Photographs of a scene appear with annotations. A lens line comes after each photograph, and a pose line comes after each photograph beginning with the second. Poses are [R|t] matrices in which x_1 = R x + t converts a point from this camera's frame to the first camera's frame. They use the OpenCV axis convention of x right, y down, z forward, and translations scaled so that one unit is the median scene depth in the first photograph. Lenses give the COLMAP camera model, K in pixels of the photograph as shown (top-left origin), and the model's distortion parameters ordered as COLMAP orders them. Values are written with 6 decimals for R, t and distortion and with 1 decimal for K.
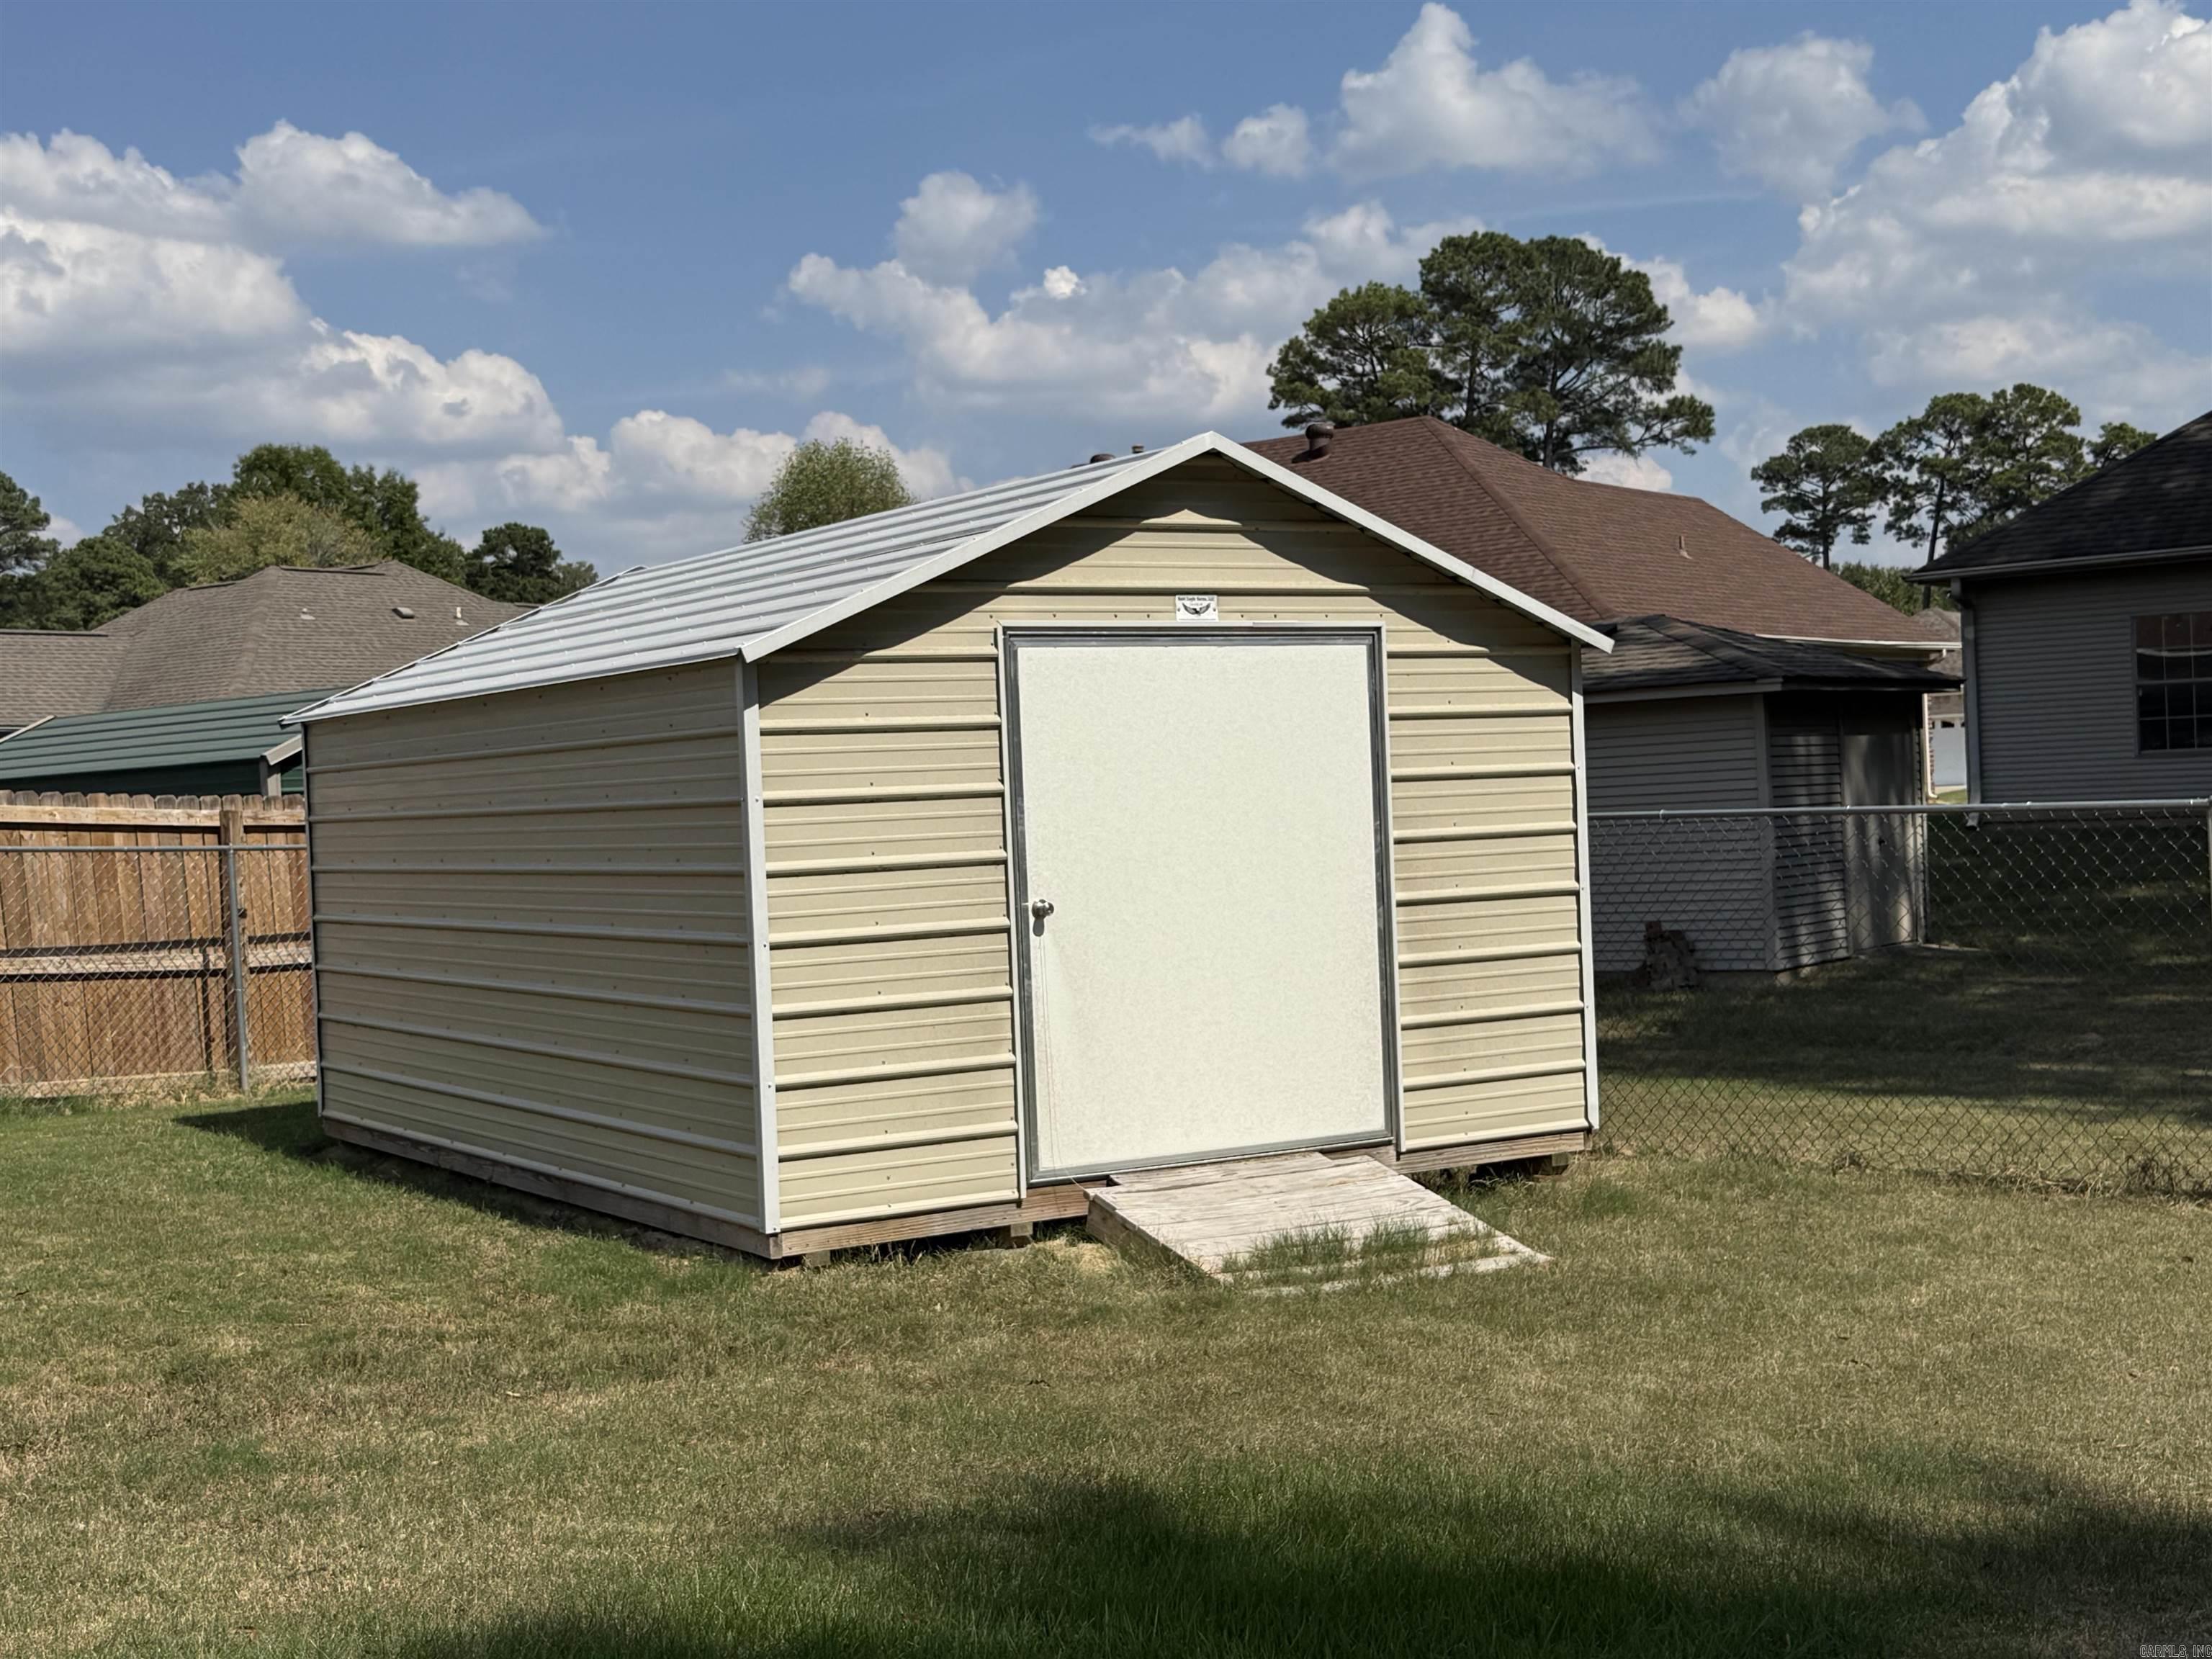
lens RADIAL K [[2786.7, 0, 1105.8], [0, 2786.7, 823.3], [0, 0, 1]] dist [-0.008734, 0.000000]
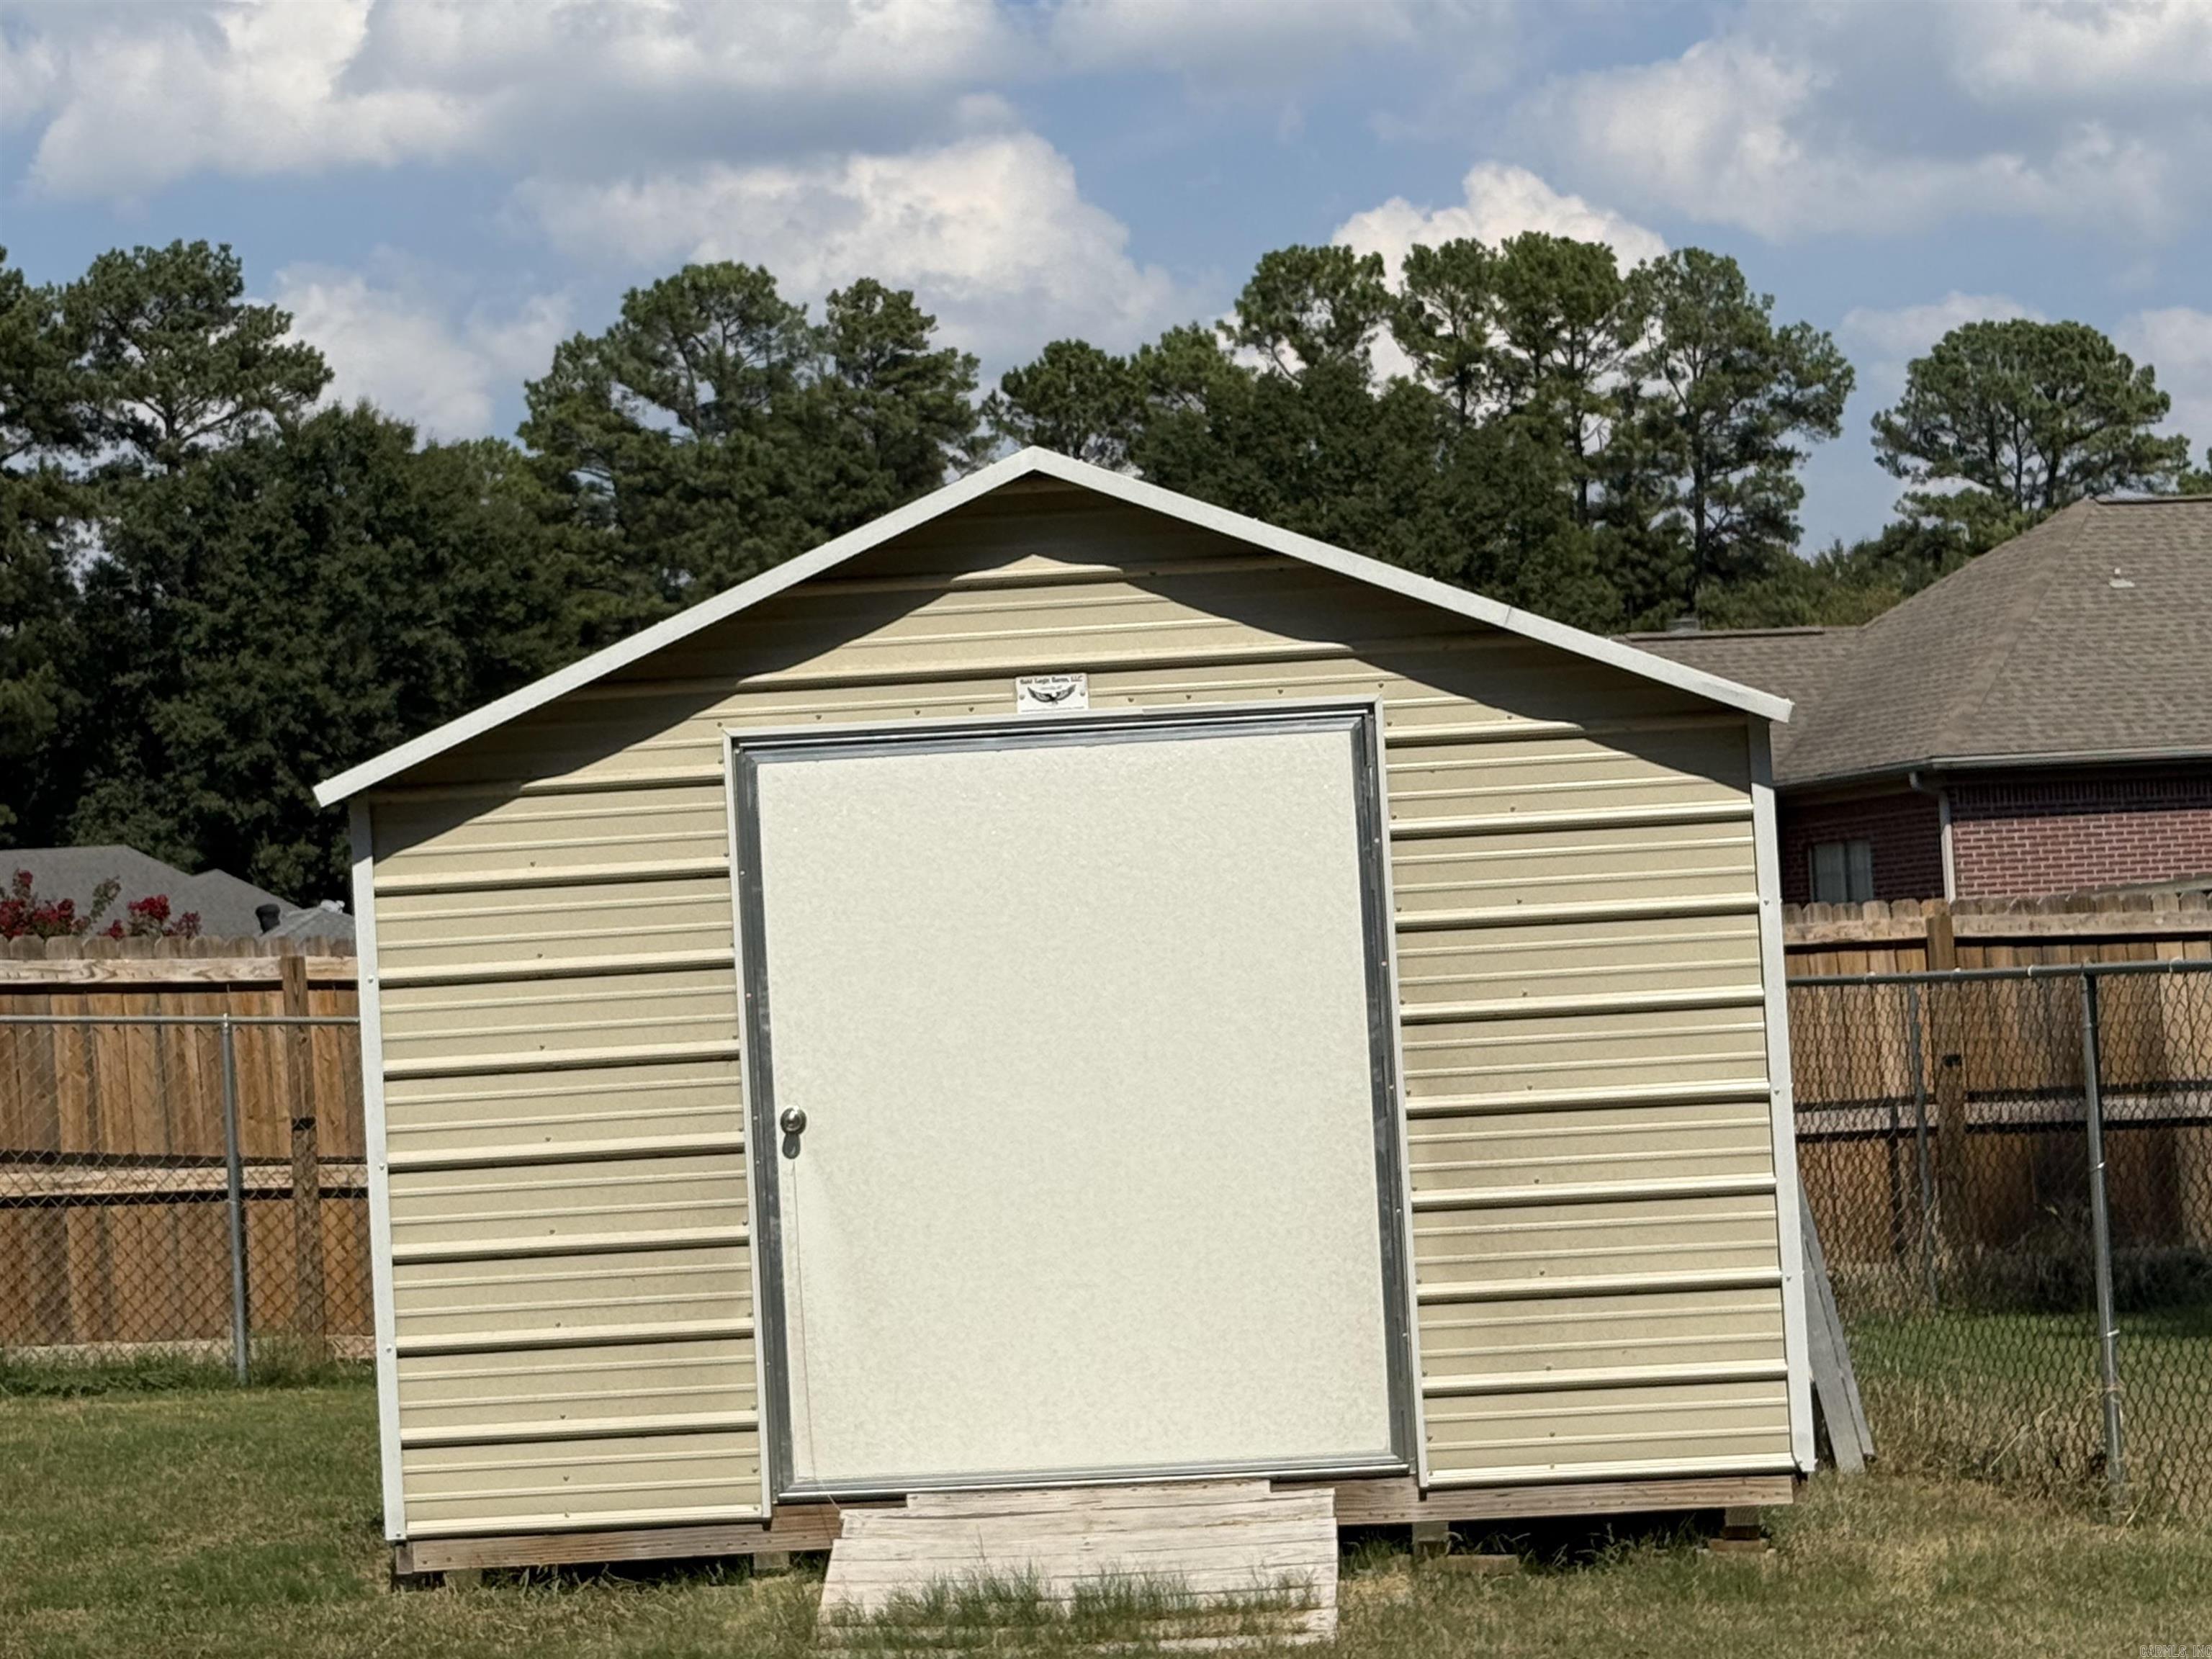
lens RADIAL K [[5026.1, 0, 1106.2], [0, 5026.1, 833.0], [0, 0, 1]] dist [0.035028, 0.000000]
pose [[0.822099, -0.024066, -0.568836, 0.761110], [0.015605, 0.999683, -0.019741, -0.016693], [0.569131, 0.007352, 0.822214, -0.033821]]
